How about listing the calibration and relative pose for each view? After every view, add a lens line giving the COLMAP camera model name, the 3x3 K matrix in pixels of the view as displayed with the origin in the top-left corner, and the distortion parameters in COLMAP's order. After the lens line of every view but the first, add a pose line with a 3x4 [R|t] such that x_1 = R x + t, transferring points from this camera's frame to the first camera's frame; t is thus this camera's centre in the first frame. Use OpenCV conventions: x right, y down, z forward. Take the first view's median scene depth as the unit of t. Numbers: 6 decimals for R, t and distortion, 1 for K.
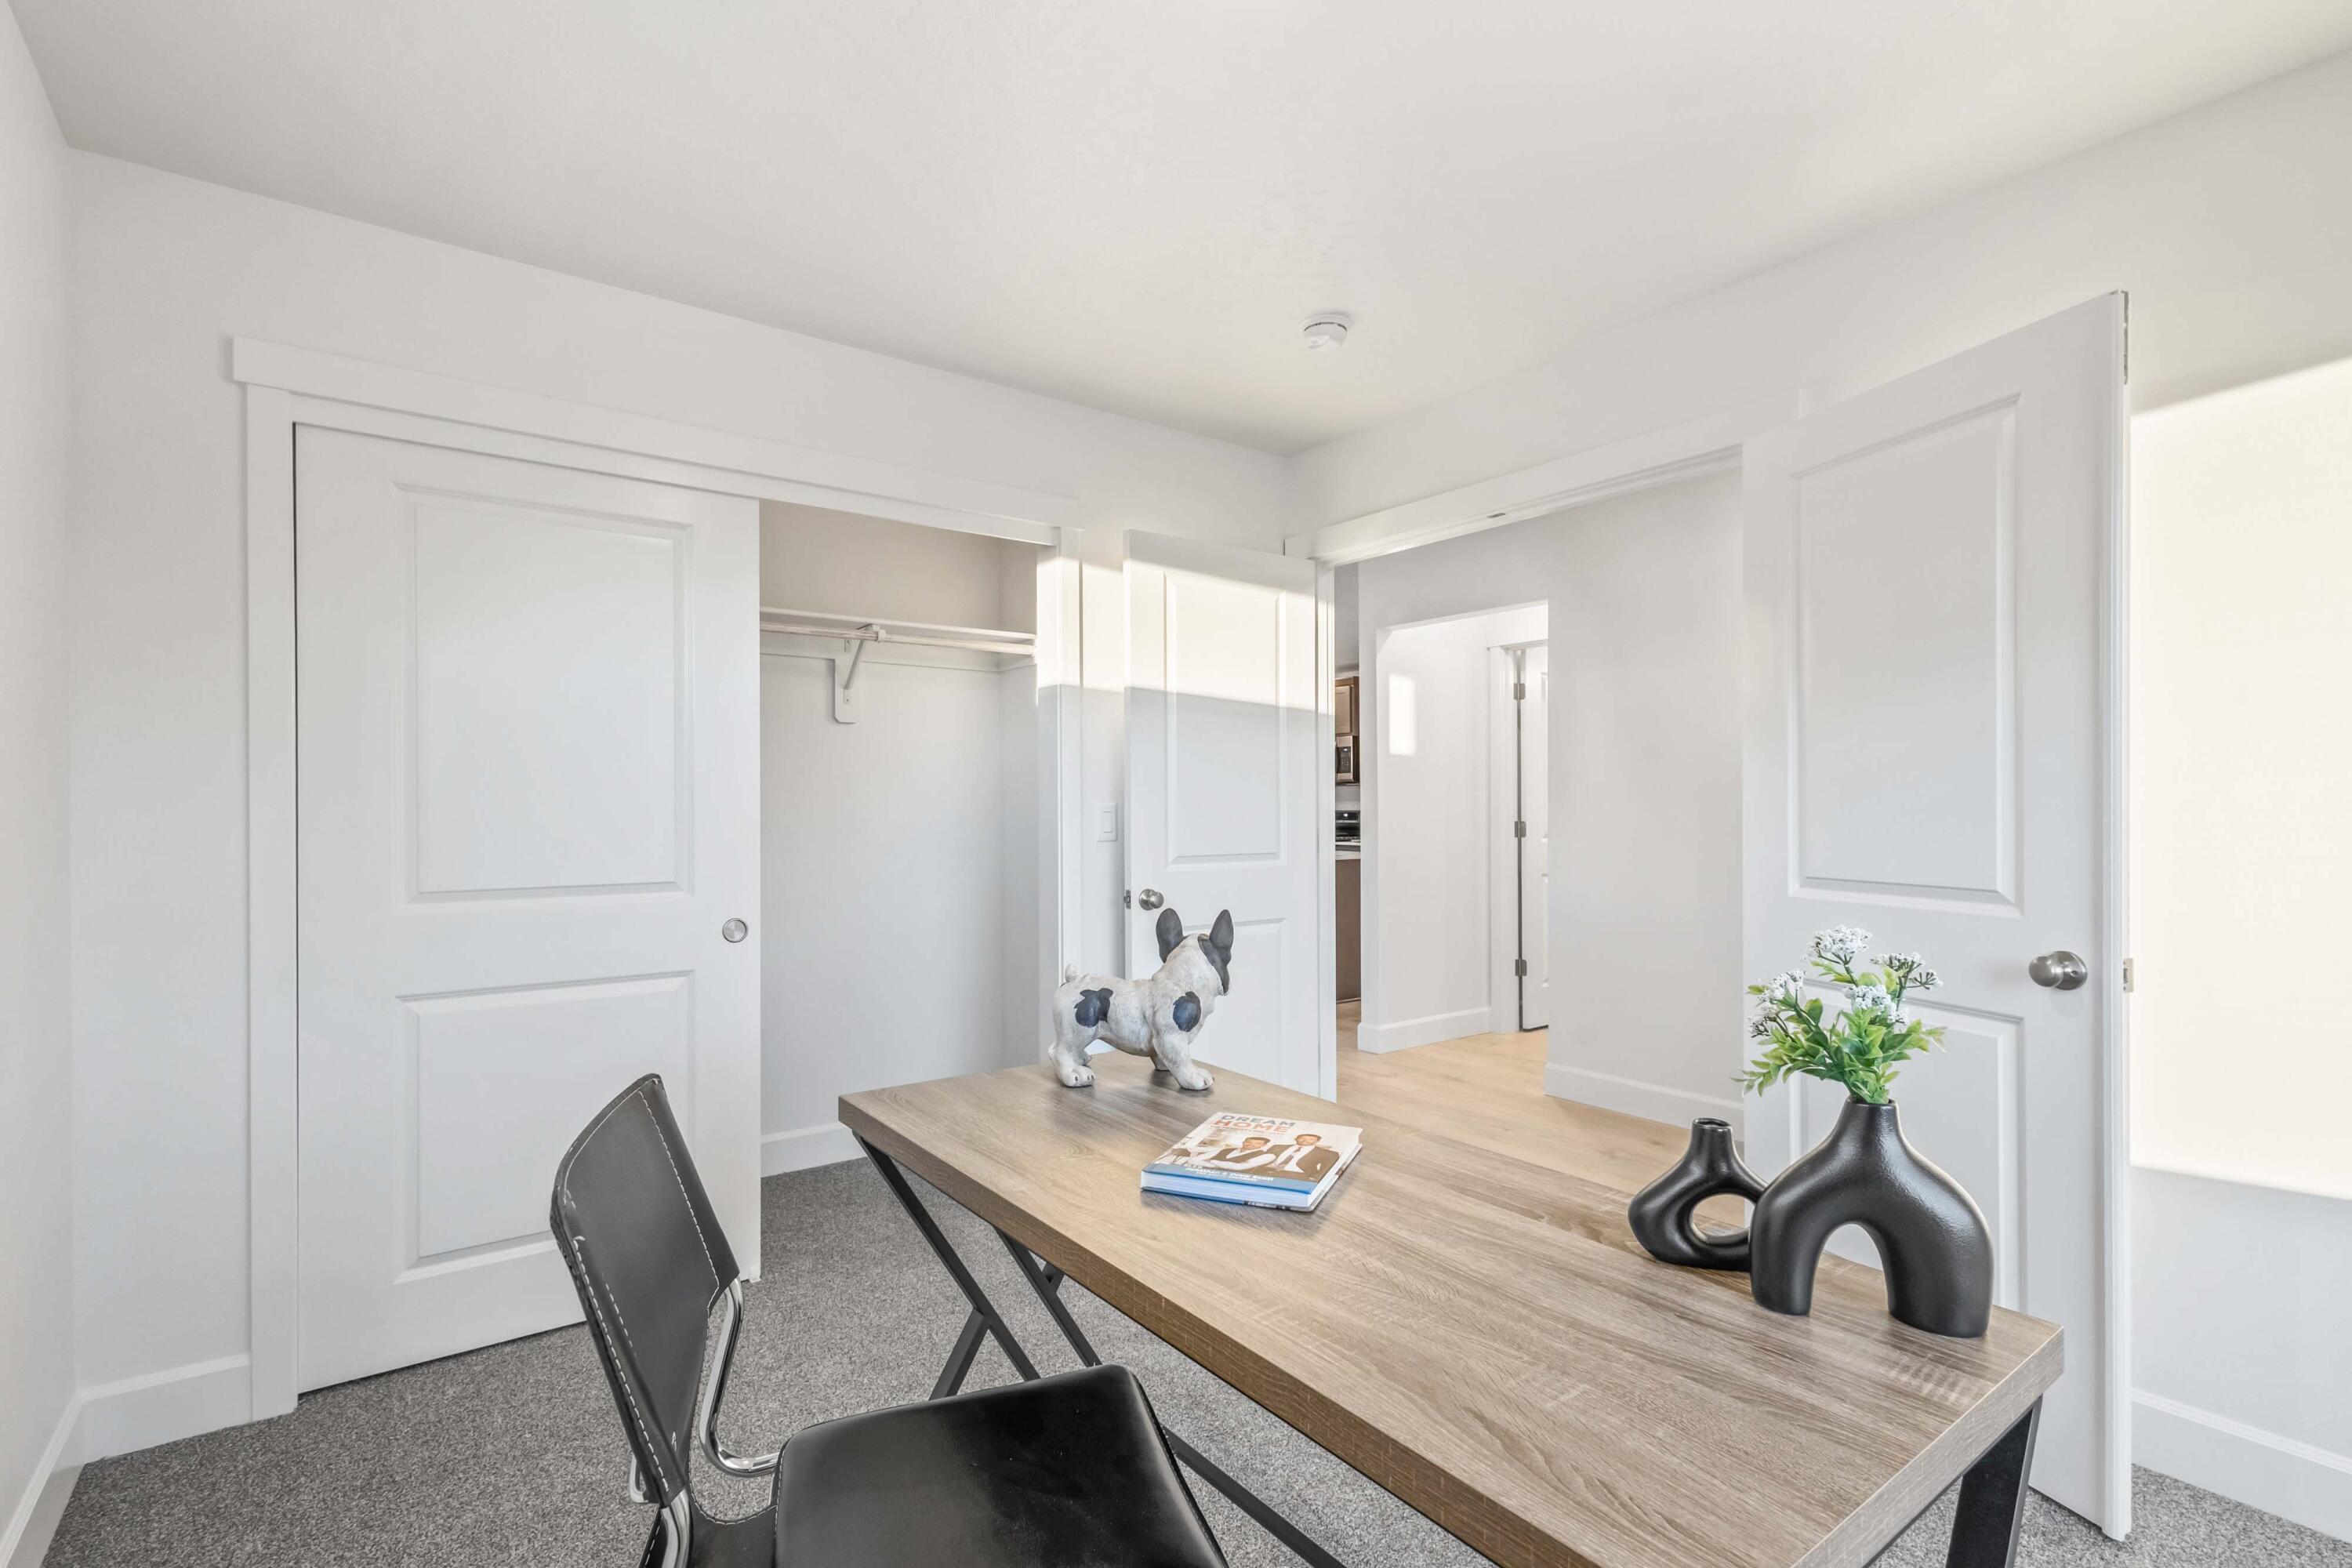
lens RADIAL K [[1095.0, 0, 1177.9], [0, 1095.0, 802.1], [0, 0, 1]] dist [-0.000431, 0.000379]
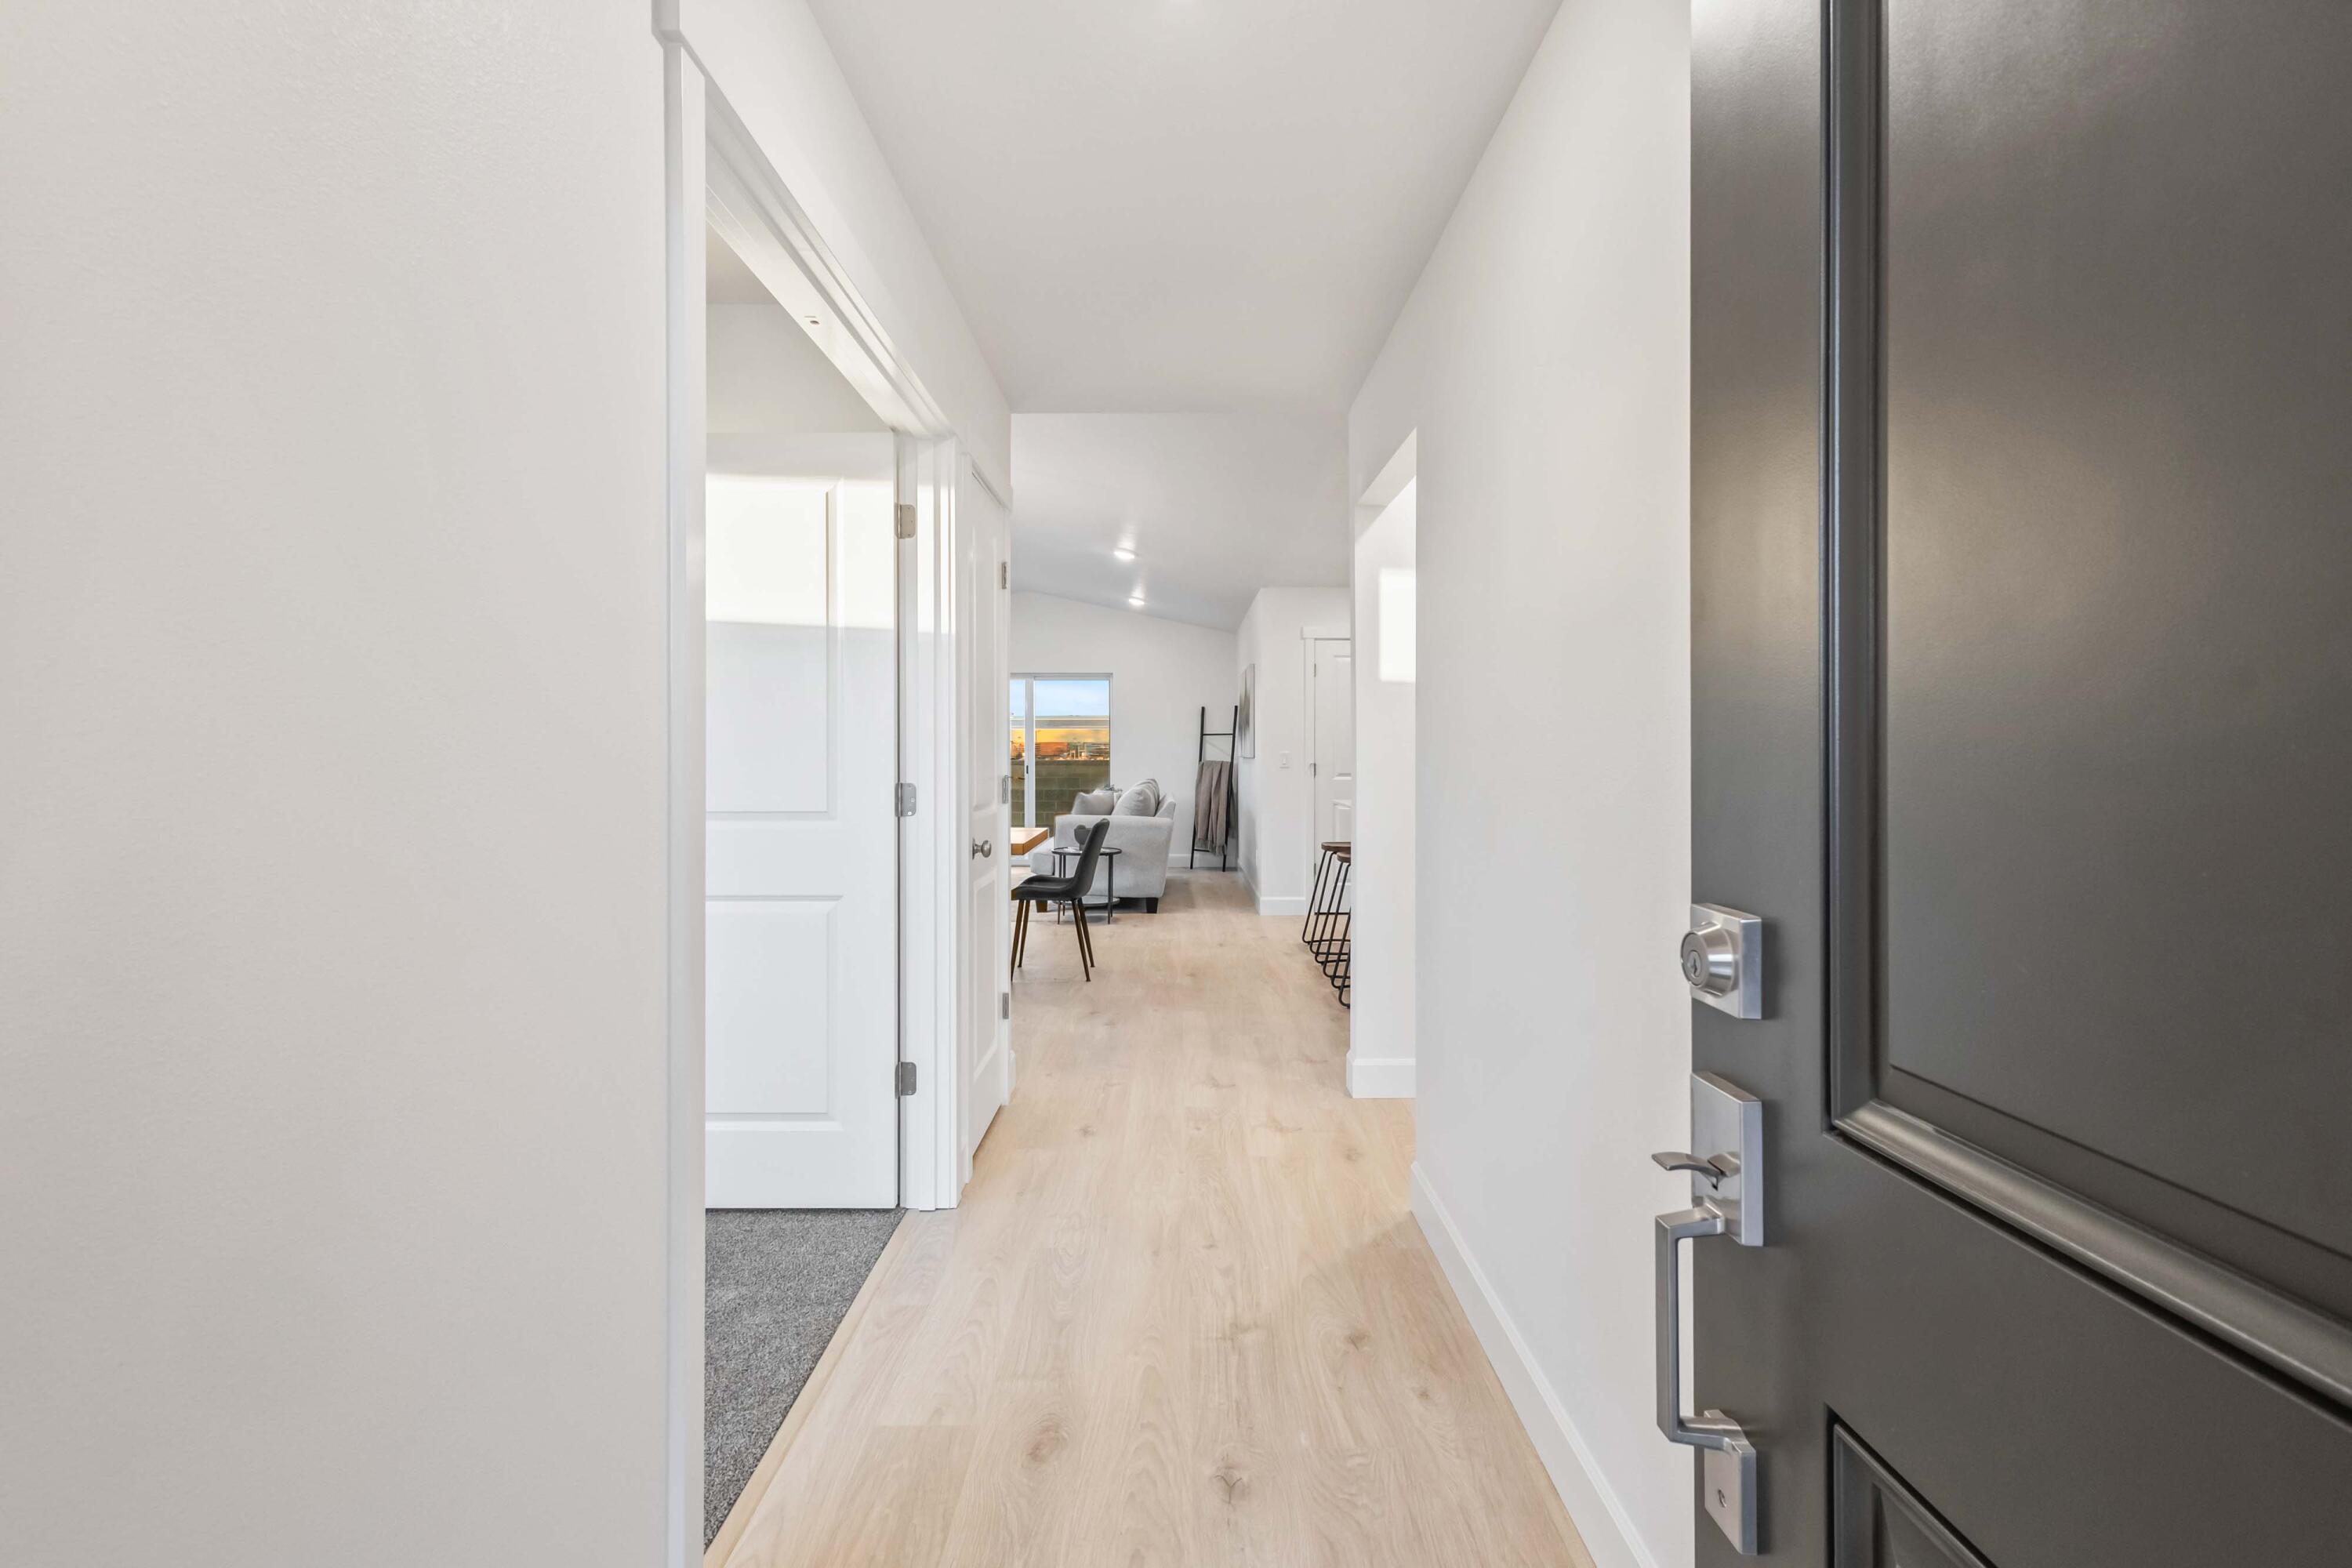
lens RADIAL K [[1084.2, 0, 1168.8], [0, 1084.2, 756.8], [0, 0, 1]] dist [0.002894, 0.000252]
pose [[0.794927, 0.004351, -0.606690, 0.713678], [0.000192, 0.999972, 0.007422, -0.000129], [0.606706, -0.006017, 0.794904, 0.494815]]
